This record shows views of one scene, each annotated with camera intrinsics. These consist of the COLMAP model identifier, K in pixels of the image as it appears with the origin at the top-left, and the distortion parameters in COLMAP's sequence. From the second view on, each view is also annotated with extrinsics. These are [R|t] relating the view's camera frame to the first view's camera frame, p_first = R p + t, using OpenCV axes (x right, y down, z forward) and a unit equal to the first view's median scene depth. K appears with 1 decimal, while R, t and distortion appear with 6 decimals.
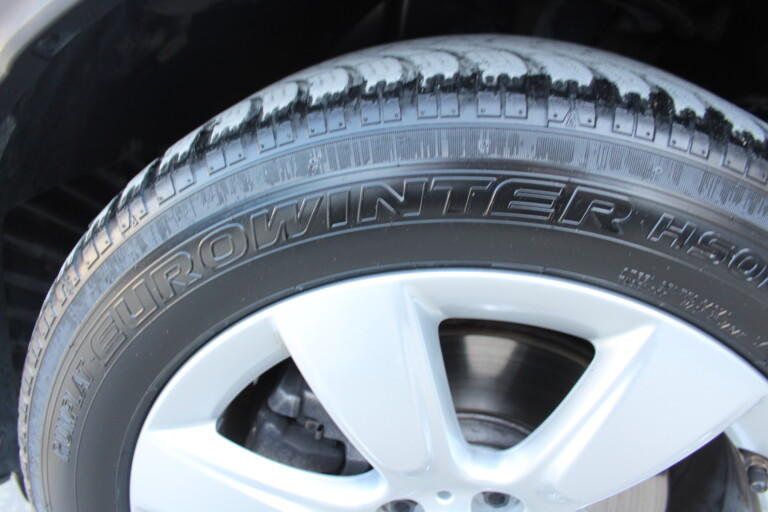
lens RADIAL K [[693.5, 0, 426.3], [0, 693.5, 255.4], [0, 0, 1]] dist [-0.199861, 0.192258]
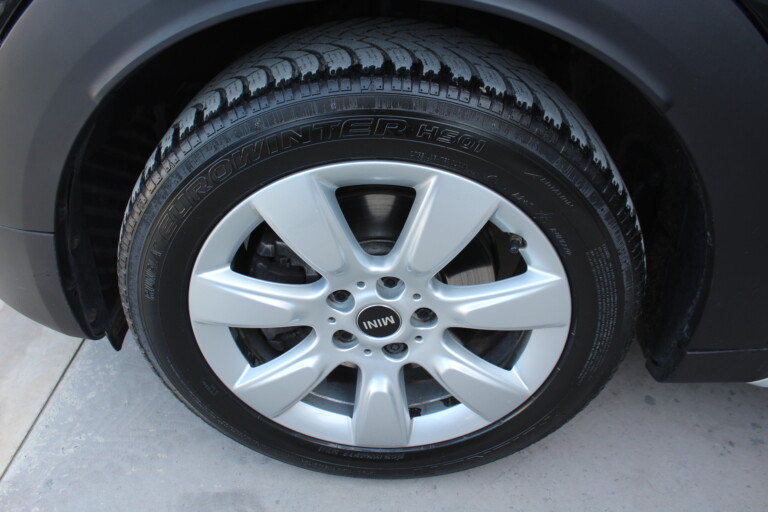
lens RADIAL K [[693.5, 0, 426.3], [0, 693.5, 255.4], [0, 0, 1]] dist [-0.199861, 0.192258]
pose [[0.987797, -0.154305, 0.021164, 0.230414], [0.147767, 0.971422, 0.185755, -0.055212], [-0.049222, -0.180361, 0.982368, -1.093358]]
